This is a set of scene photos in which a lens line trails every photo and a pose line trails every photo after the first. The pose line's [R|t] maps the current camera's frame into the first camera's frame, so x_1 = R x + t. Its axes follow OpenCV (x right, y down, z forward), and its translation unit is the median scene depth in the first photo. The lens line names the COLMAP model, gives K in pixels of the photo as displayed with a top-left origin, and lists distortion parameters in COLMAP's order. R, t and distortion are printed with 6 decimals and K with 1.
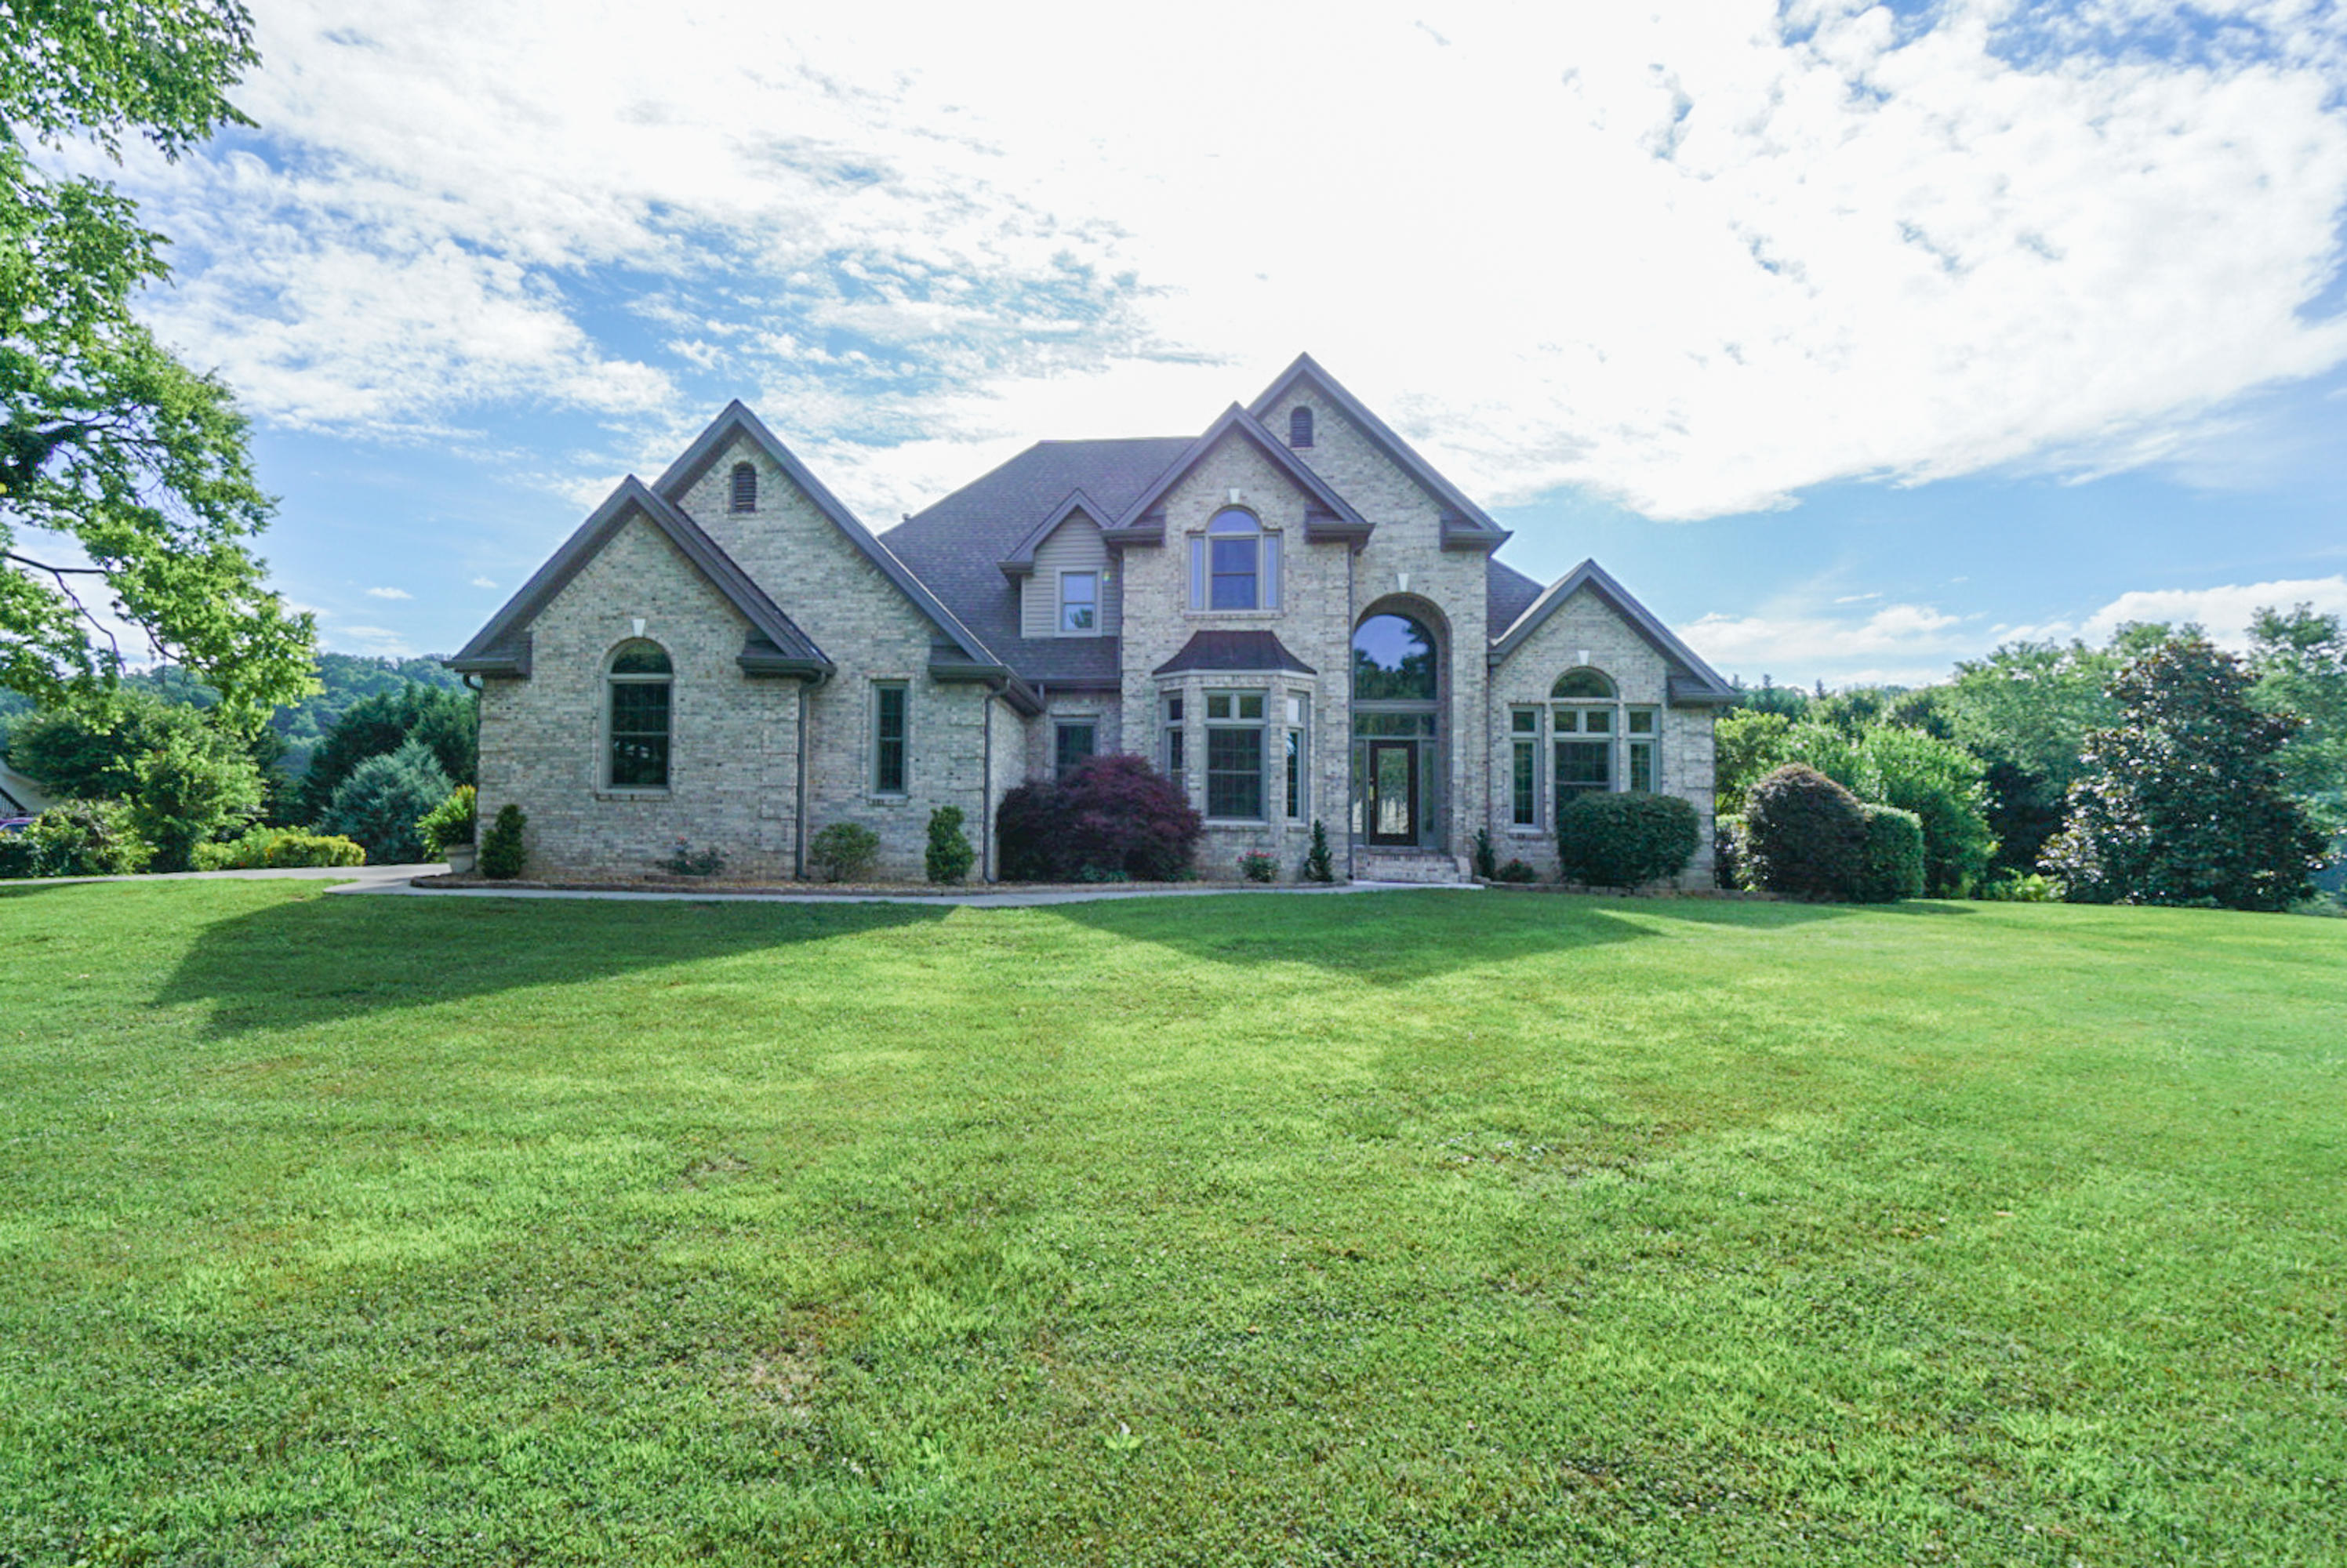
lens RADIAL K [[1169.0, 0, 988.6], [0, 1169.0, 786.0], [0, 0, 1]] dist [0.012792, 0.001964]
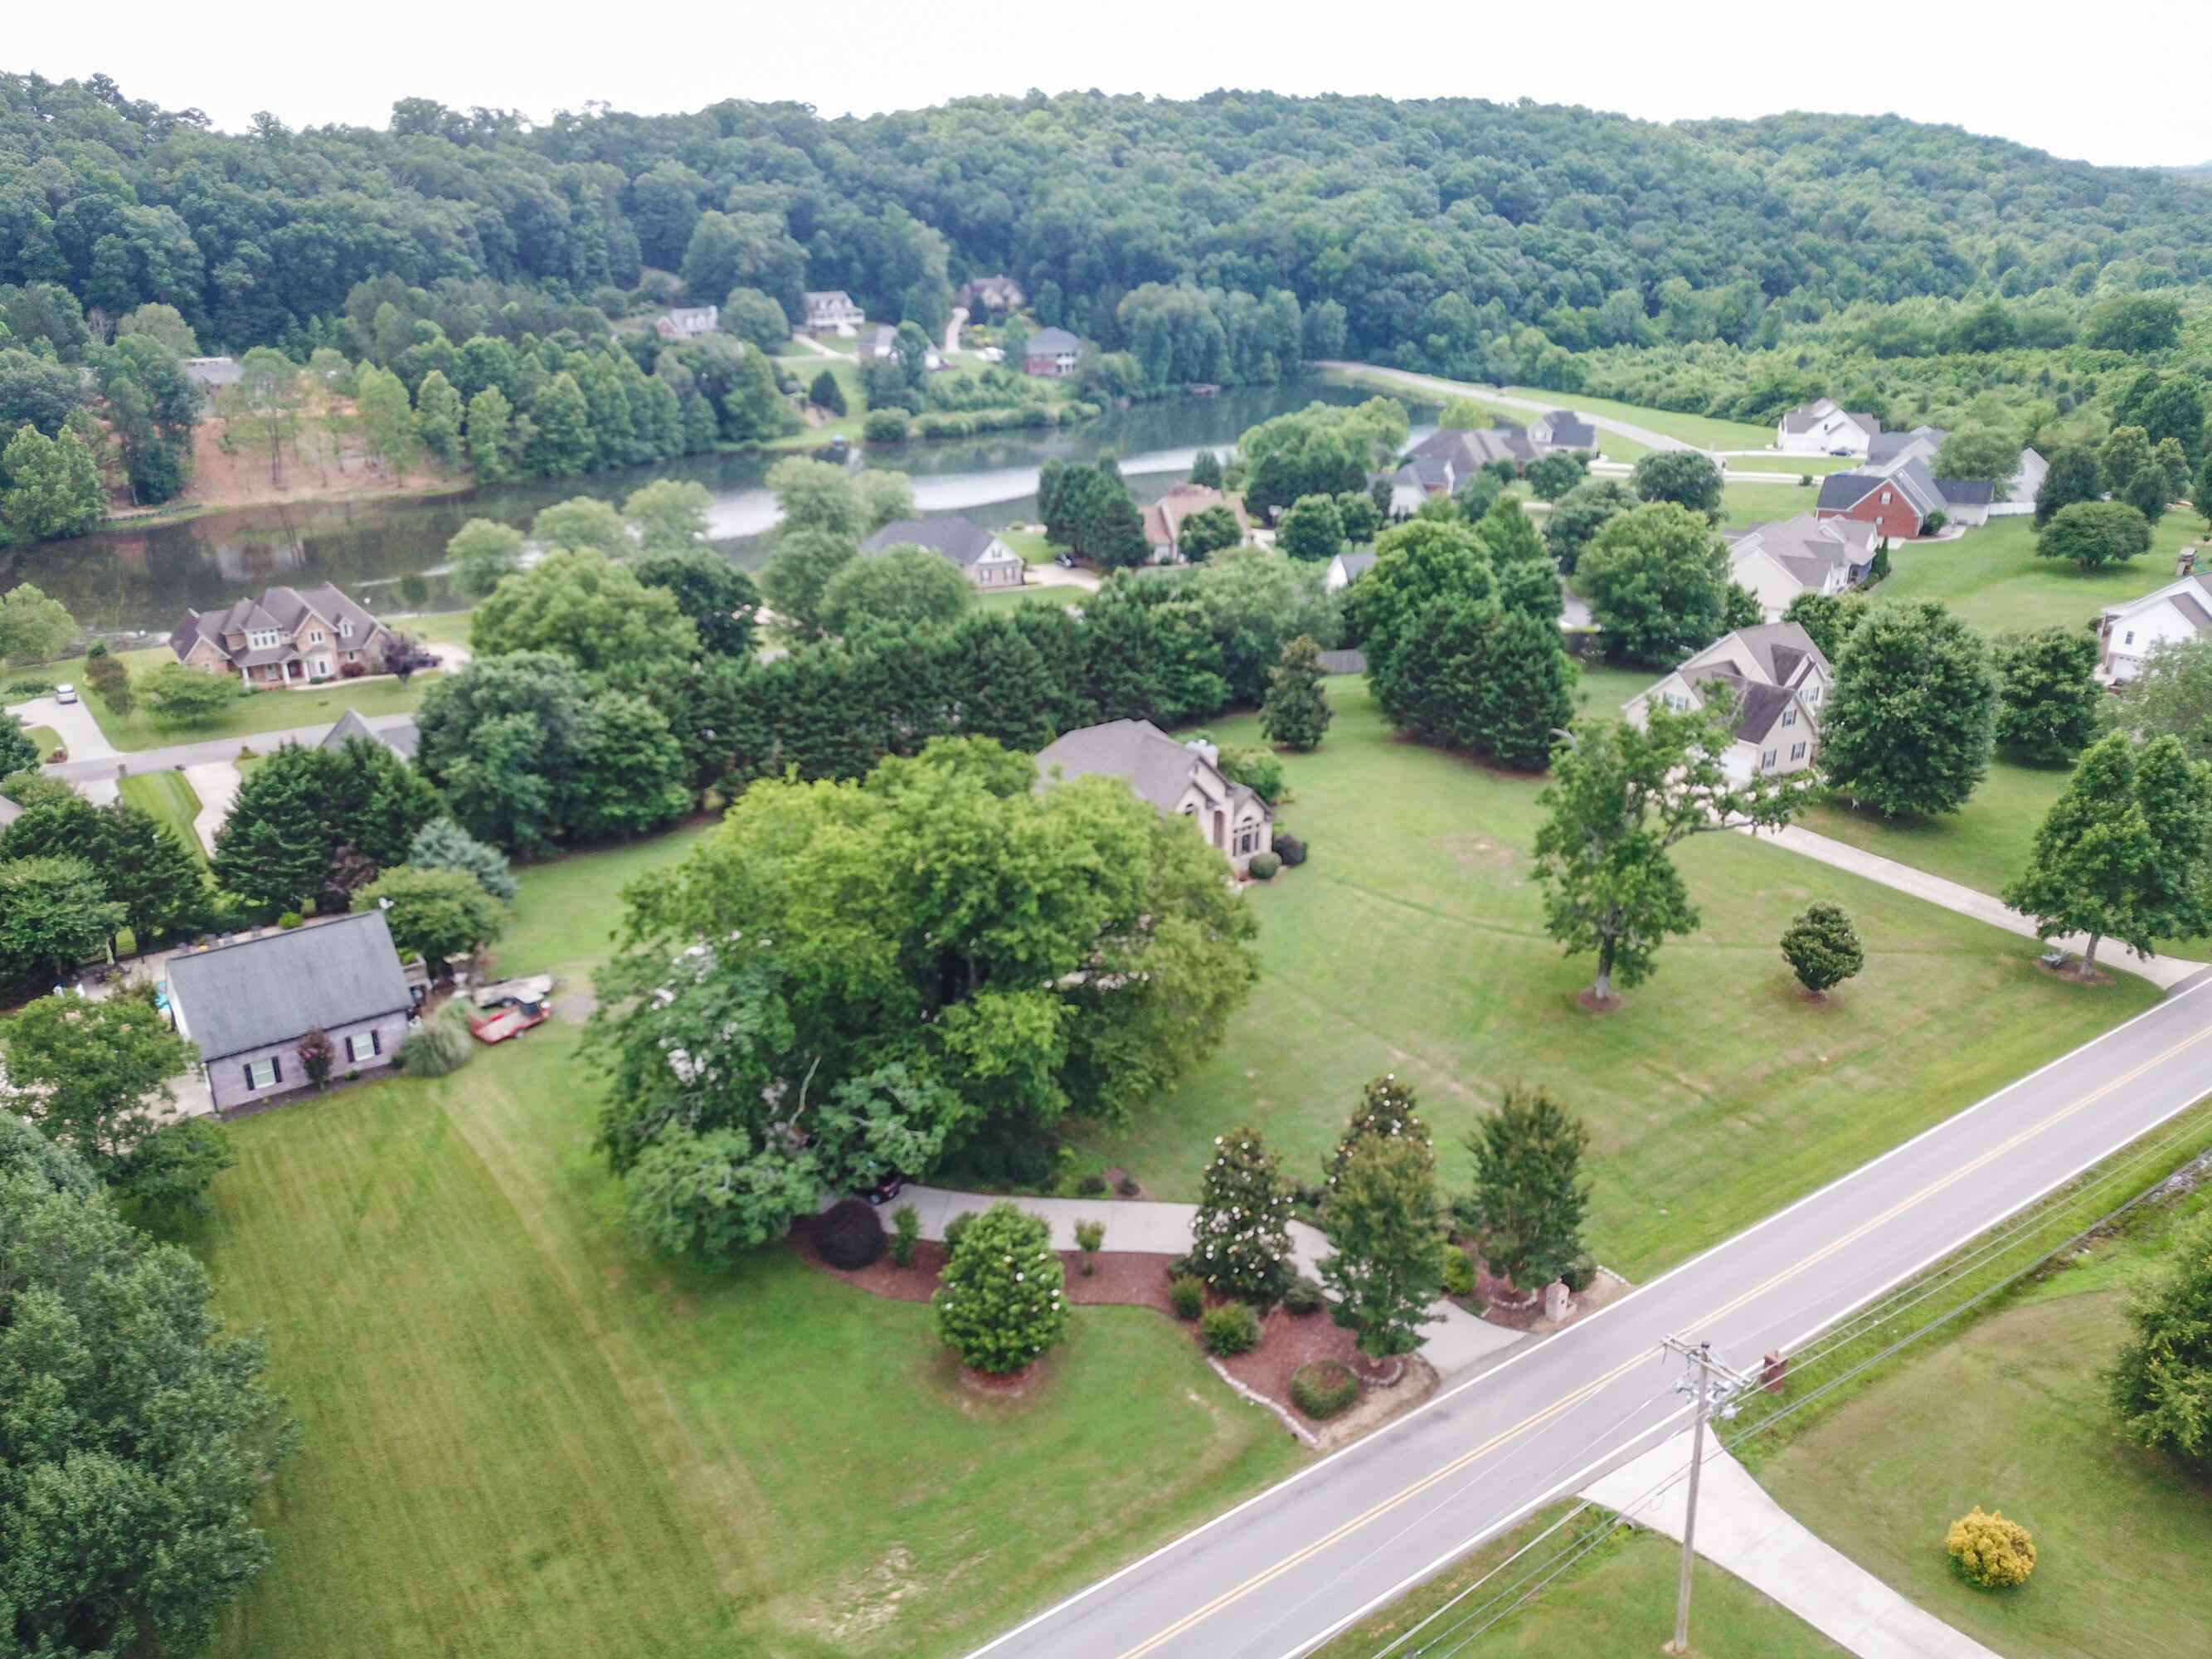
lens RADIAL K [[1665.7, 0, 1096.5], [0, 1665.7, 799.9], [0, 0, 1]] dist [0.036340, -0.009011]
pose [[0.692117, -0.266629, 0.670734, -3.568561], [-0.010057, 0.925617, 0.378327, -2.278381], [-0.721716, -0.268592, 0.637954, -2.143440]]
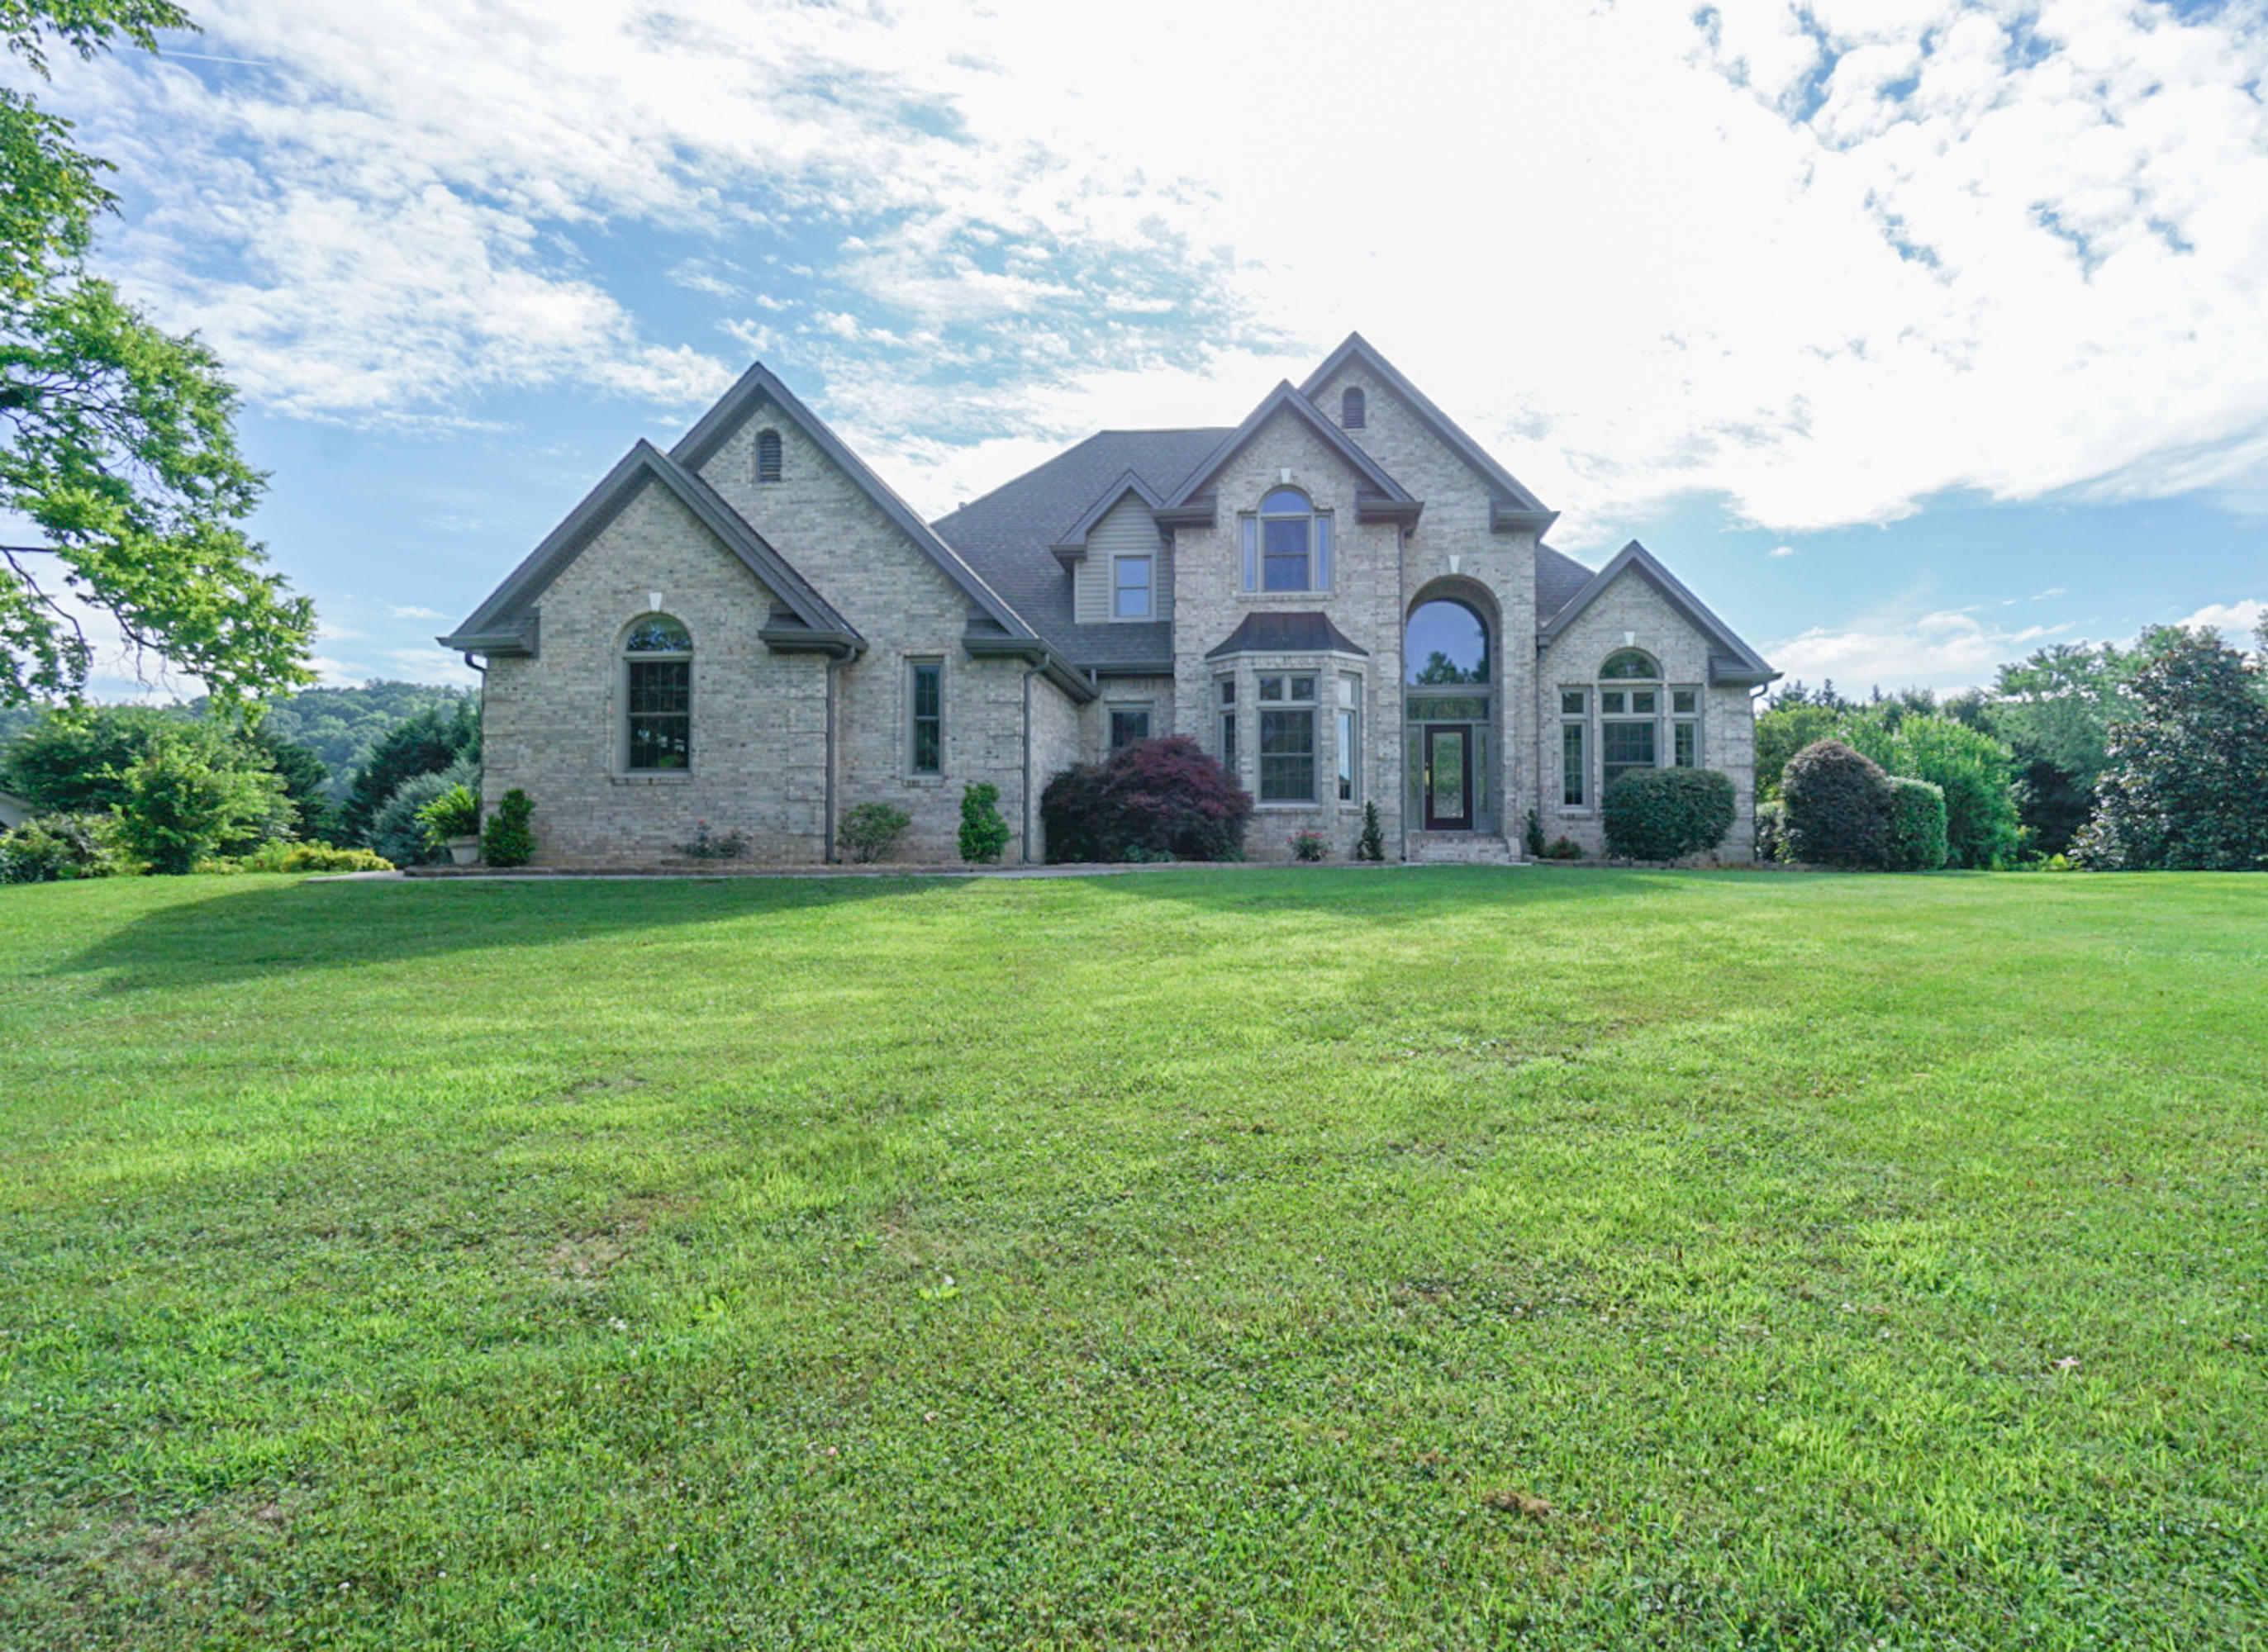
lens RADIAL K [[1177.6, 0, 1172.7], [0, 1177.6, 820.5], [0, 0, 1]] dist [0.017659, -0.002158]
pose [[0.997335, -0.014390, 0.071524, 0.042178], [0.013741, 0.999860, 0.009551, 0.033545], [-0.071651, -0.008542, 0.997393, 0.013420]]
